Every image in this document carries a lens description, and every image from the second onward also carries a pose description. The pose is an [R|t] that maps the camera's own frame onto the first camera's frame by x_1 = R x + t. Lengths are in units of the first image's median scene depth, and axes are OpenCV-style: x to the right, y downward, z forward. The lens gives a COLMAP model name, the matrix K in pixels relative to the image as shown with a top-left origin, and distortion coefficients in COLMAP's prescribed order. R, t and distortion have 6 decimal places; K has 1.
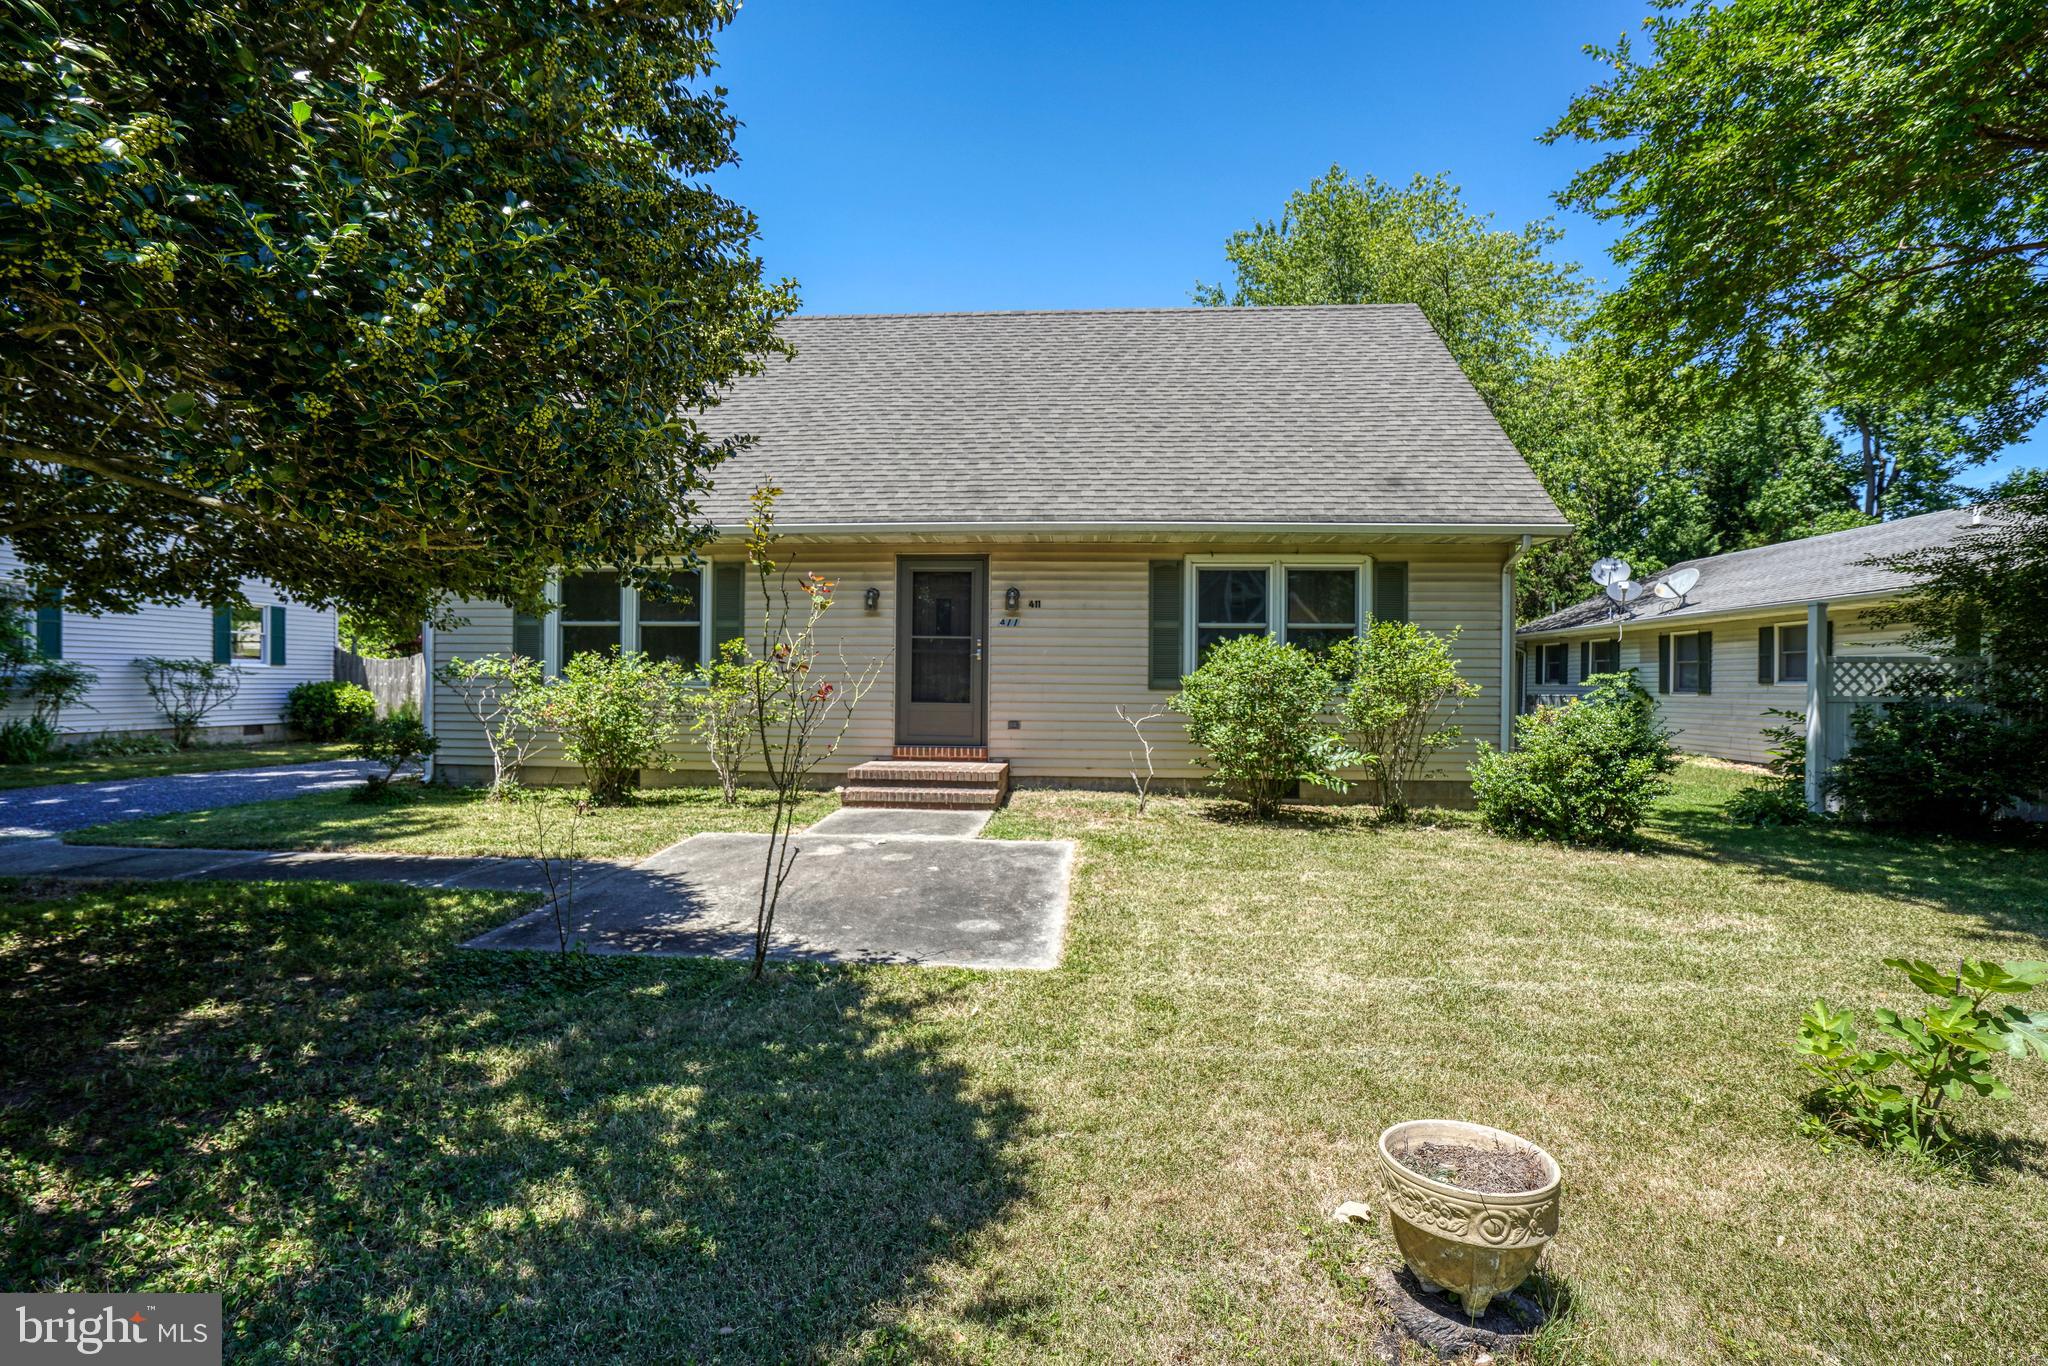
lens RADIAL K [[937.6, 0, 1023.3], [0, 937.6, 682.1], [0, 0, 1]] dist [-0.035114, -0.000016]
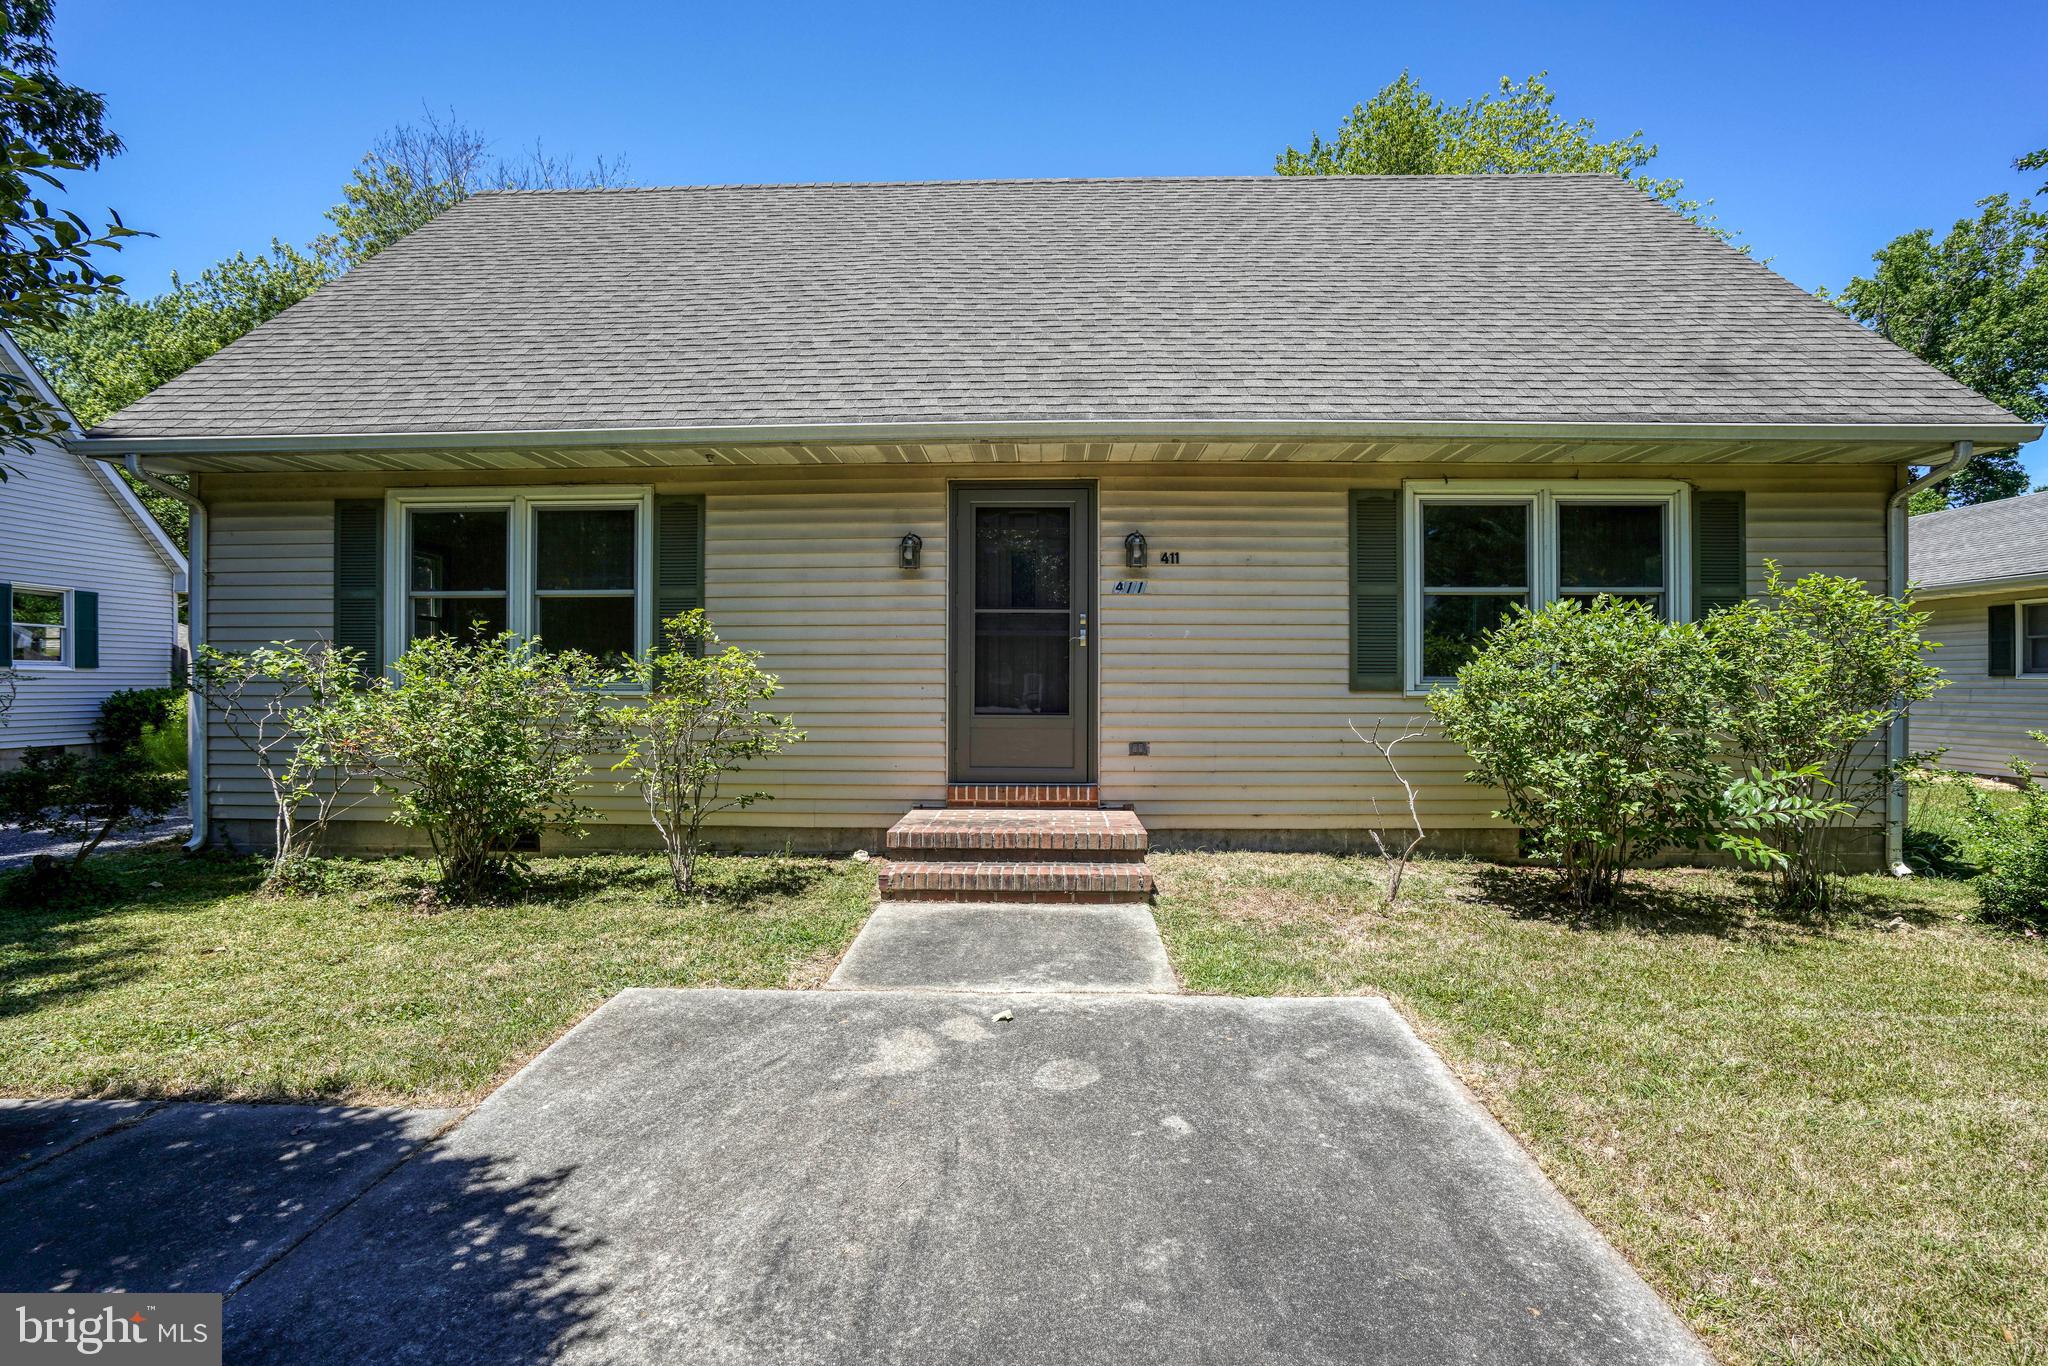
lens RADIAL K [[937.6, 0, 1028.7], [0, 937.6, 680.6], [0, 0, 1]] dist [-0.035114, -0.000016]
pose [[0.998796, -0.008045, 0.048382, -0.115349], [0.008170, 0.999964, -0.002400, 0.000407], [-0.048361, 0.002793, 0.998826, 0.373813]]
